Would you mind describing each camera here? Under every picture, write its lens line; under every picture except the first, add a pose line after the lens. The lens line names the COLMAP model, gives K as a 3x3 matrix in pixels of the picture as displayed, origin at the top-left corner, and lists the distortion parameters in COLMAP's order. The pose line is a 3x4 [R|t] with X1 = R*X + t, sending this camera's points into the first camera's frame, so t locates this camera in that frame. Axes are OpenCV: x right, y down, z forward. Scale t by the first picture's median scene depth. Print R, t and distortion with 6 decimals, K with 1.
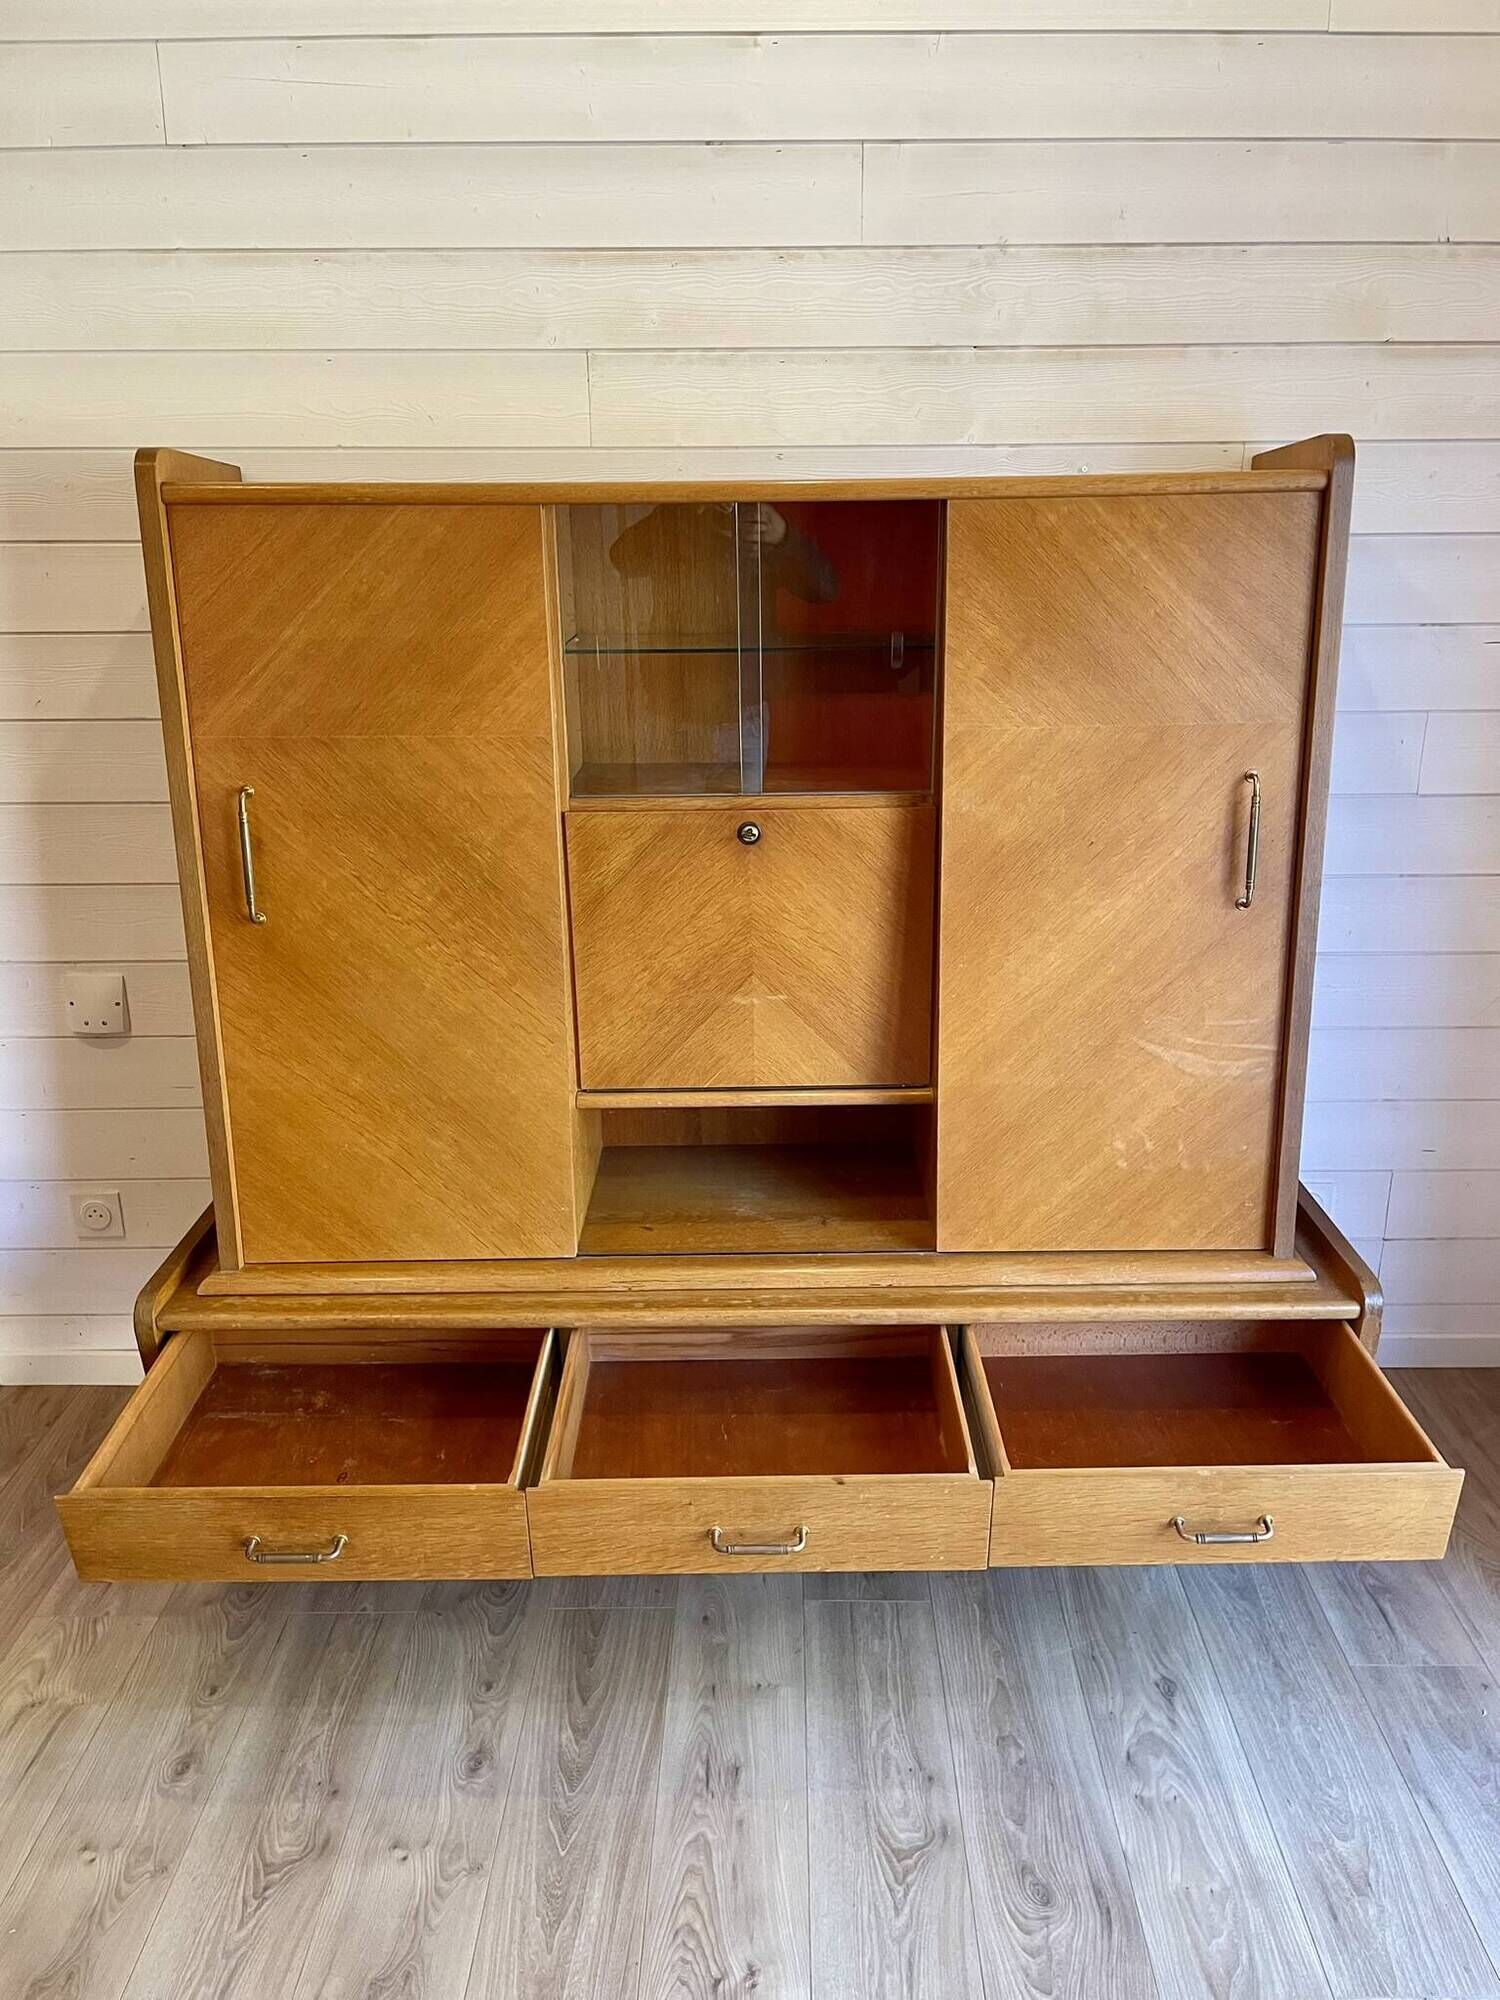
lens RADIAL K [[1514.9, 0, 762.8], [0, 1514.9, 1014.2], [0, 0, 1]] dist [0.073894, -0.098488]
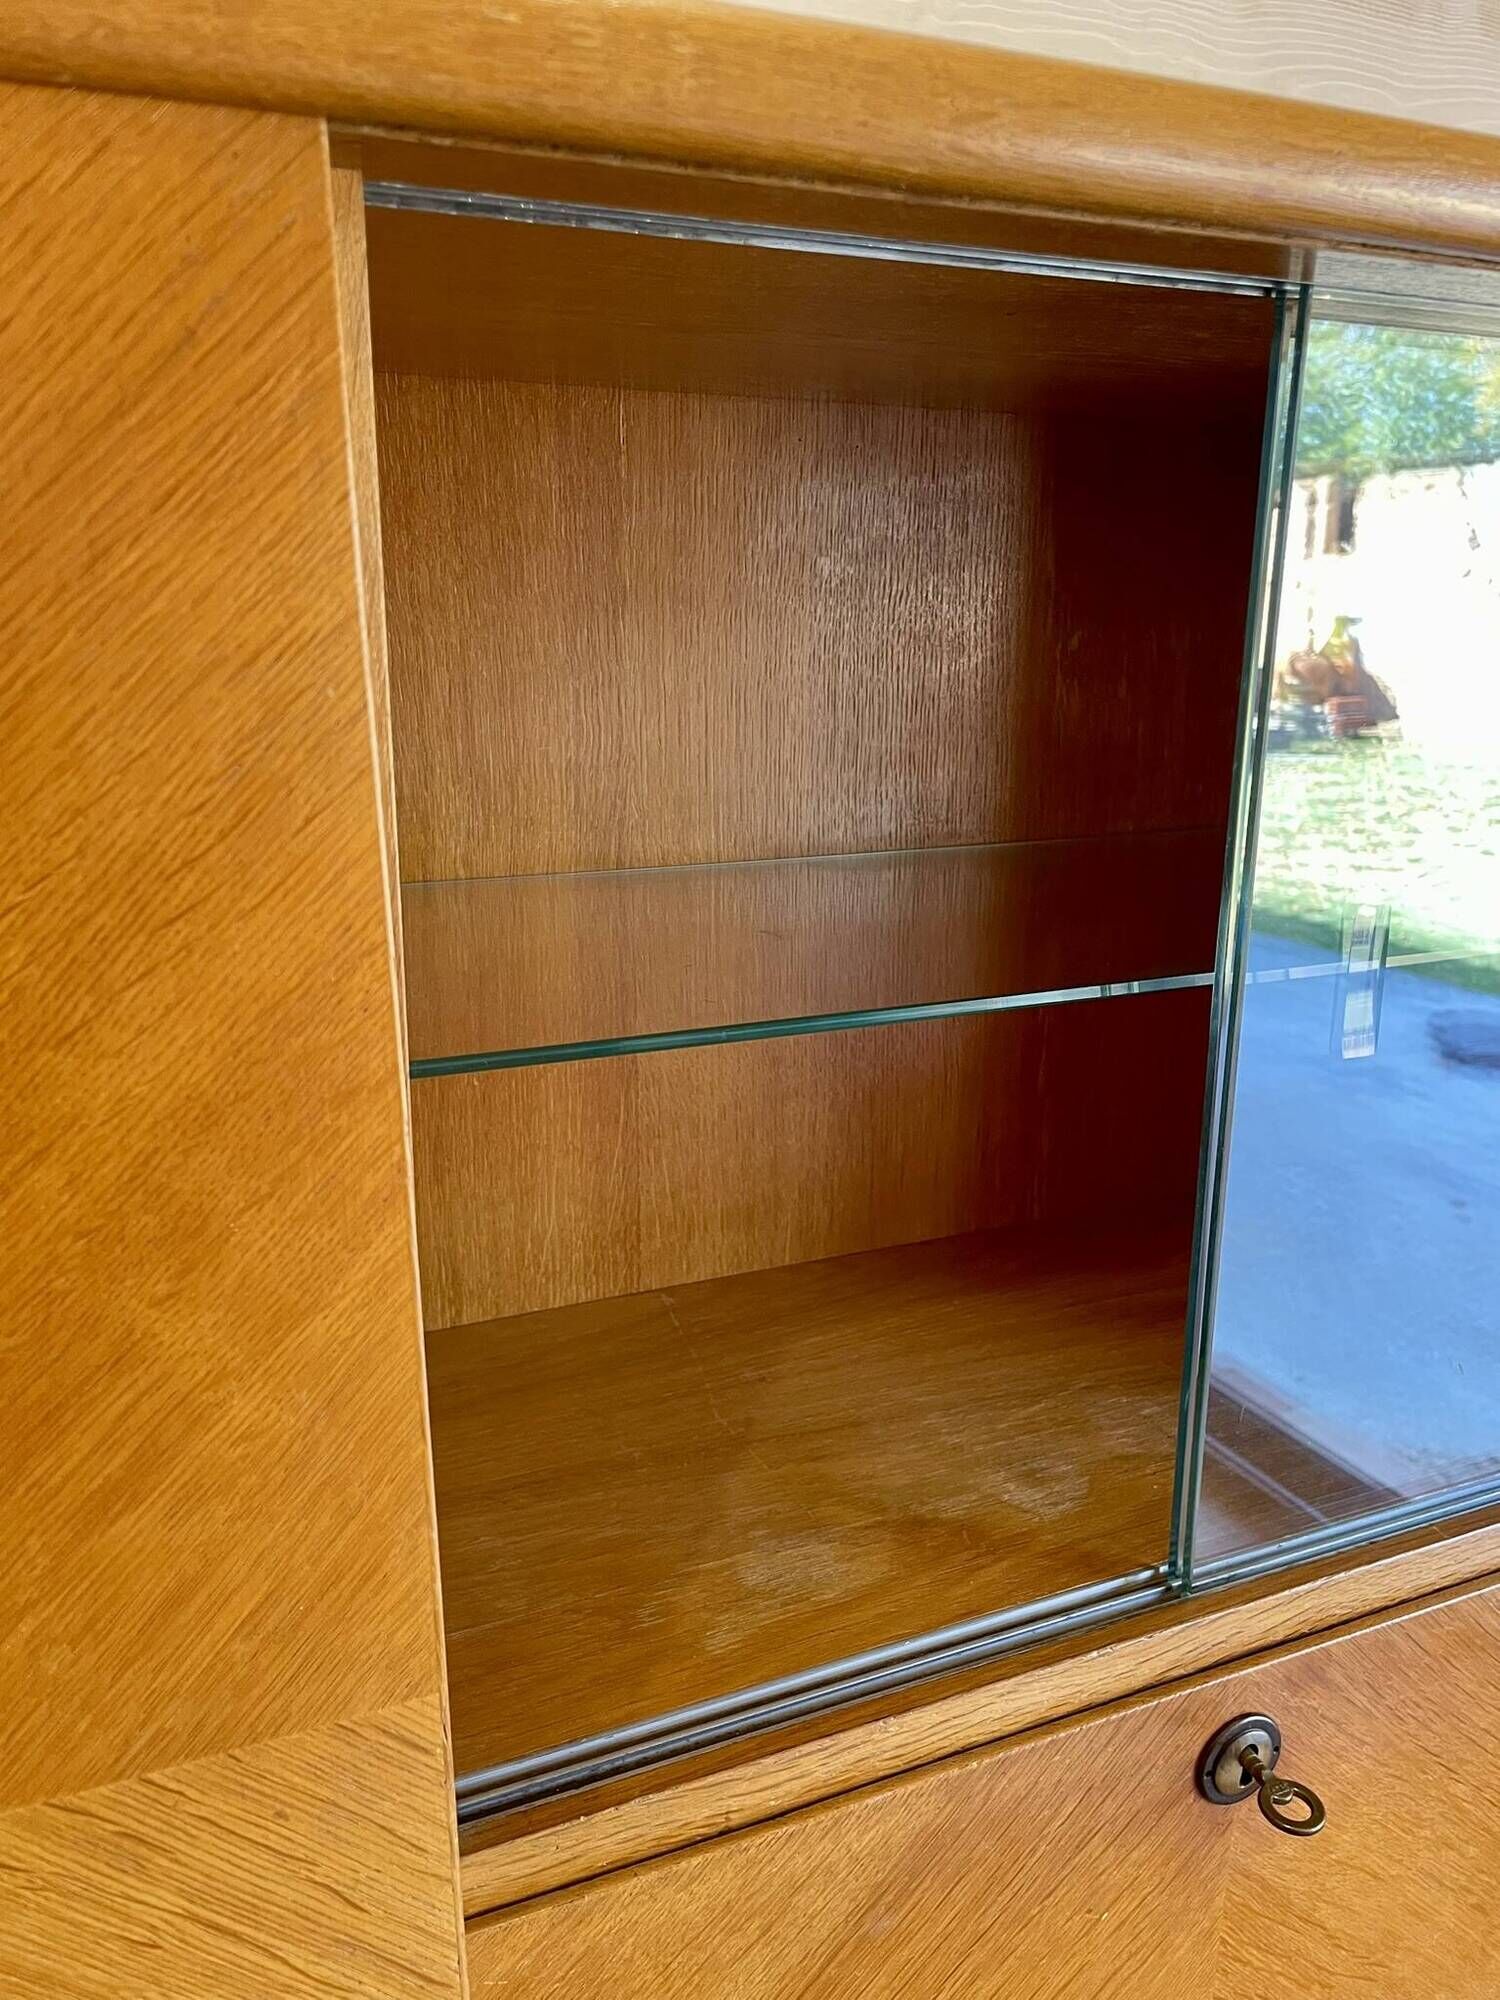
lens RADIAL K [[1517.1, 0, 753.6], [0, 1517.1, 996.3], [0, 0, 1]] dist [0.073989, -0.099826]
pose [[0.914795, -0.089407, 0.393899, -0.162606], [0.117775, 0.991860, -0.048391, -0.238925], [-0.386366, 0.090660, 0.917879, 0.835003]]
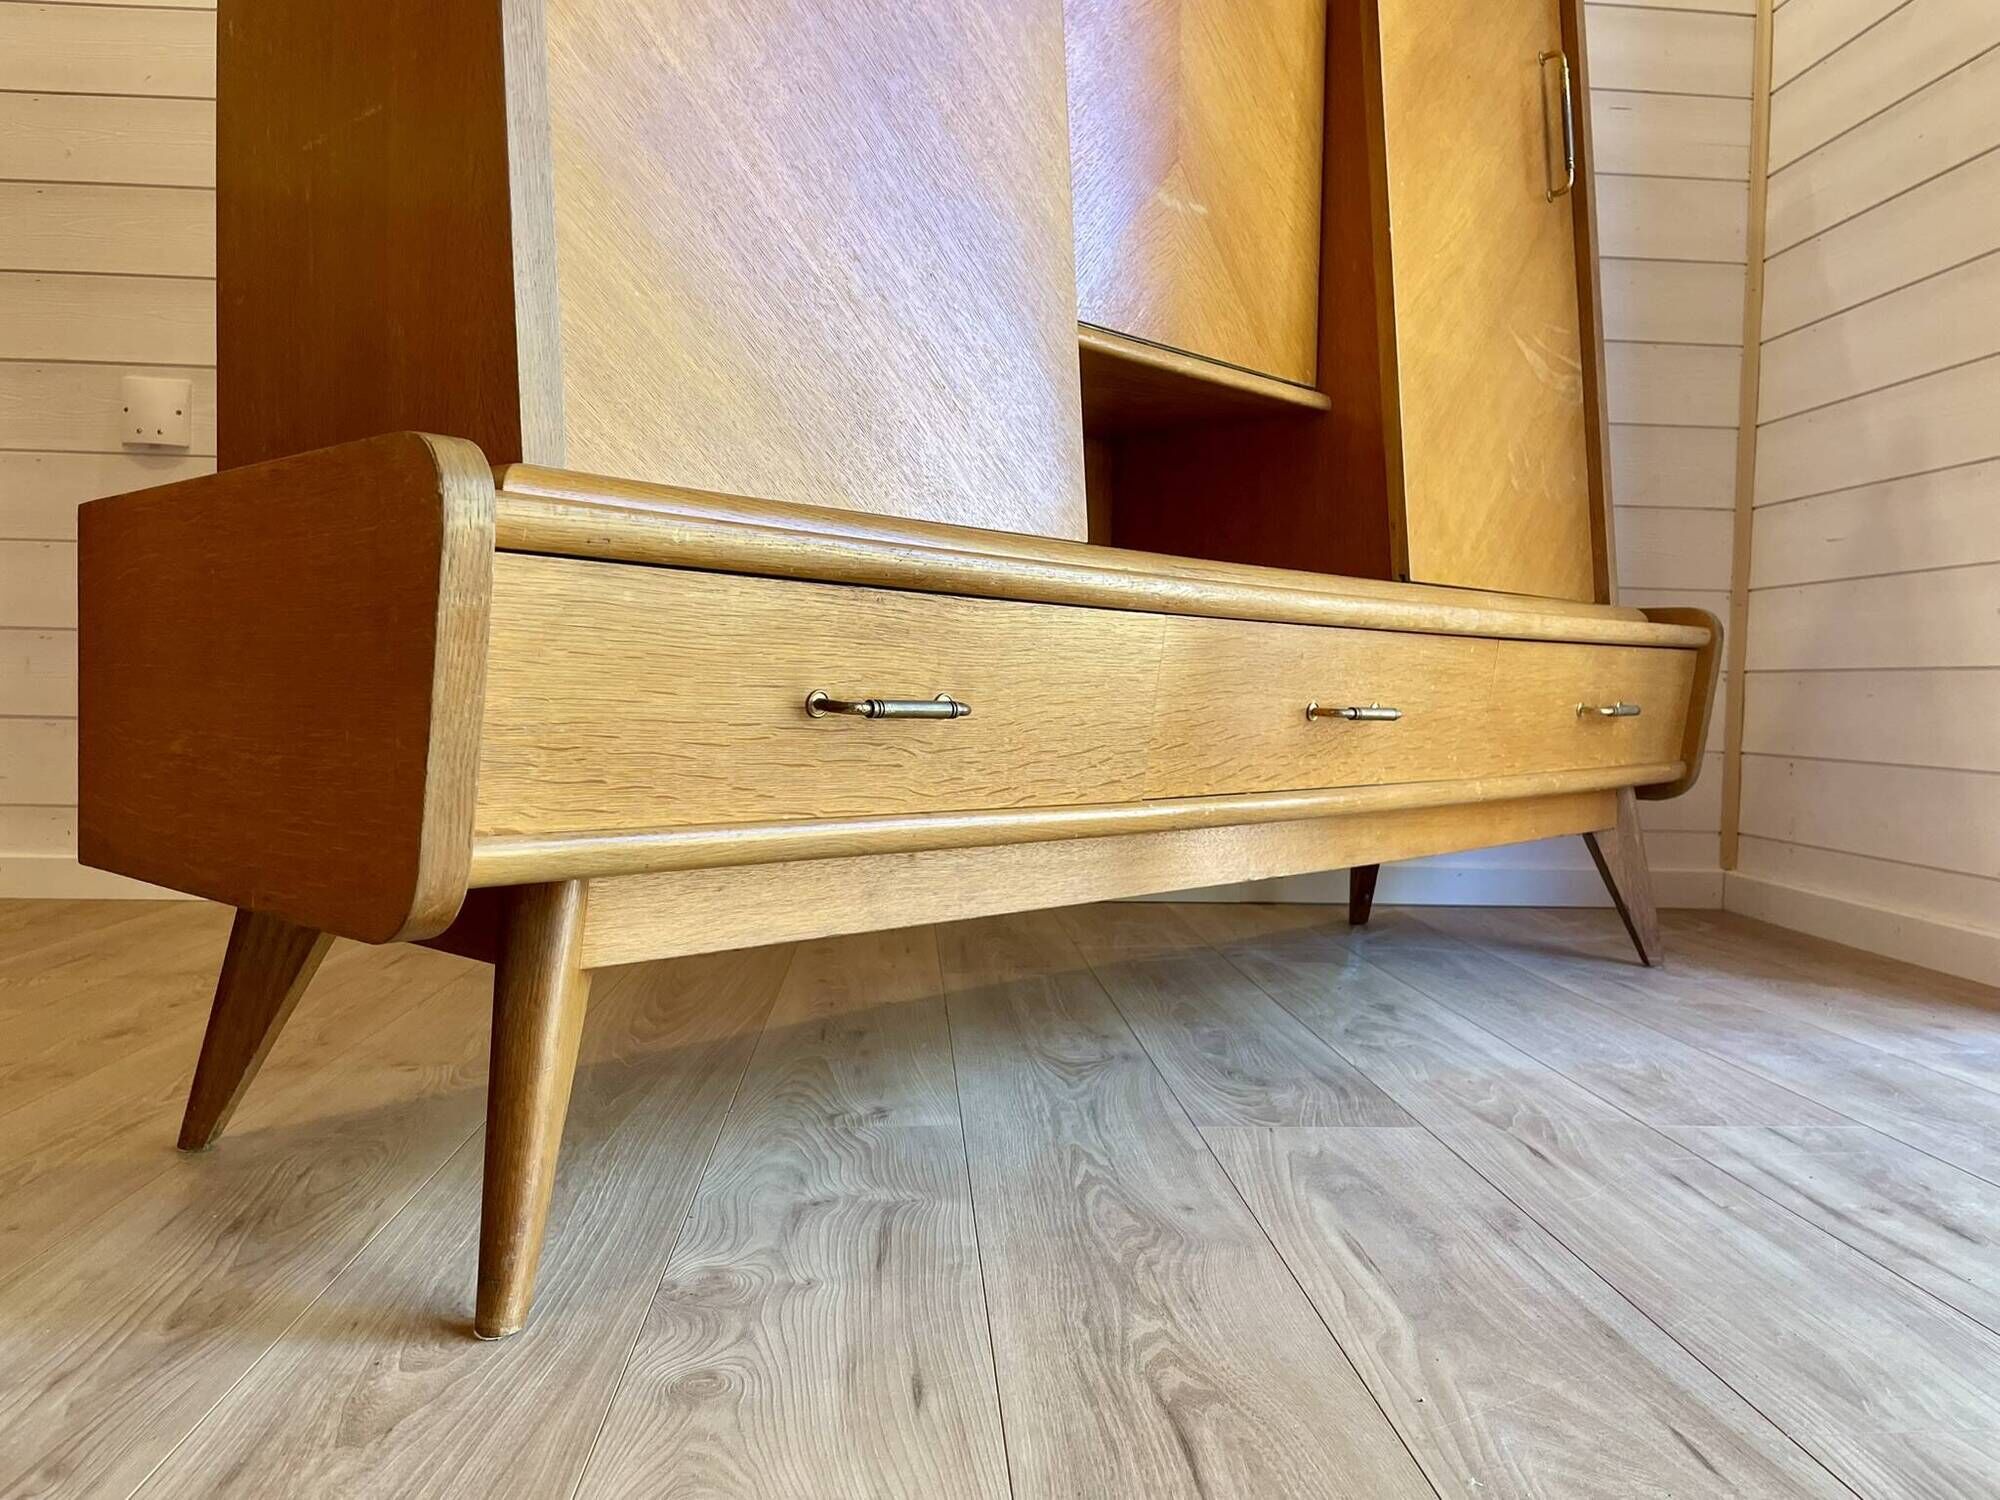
lens RADIAL K [[1517.1, 0, 1004.2], [0, 1517.1, 742.0], [0, 0, 1]] dist [0.073989, -0.099826]
pose [[0.996395, 0.027502, 0.080253, -0.009569], [-0.003115, 0.957216, -0.289357, 0.535340], [-0.084777, 0.288064, 0.953851, 0.192223]]
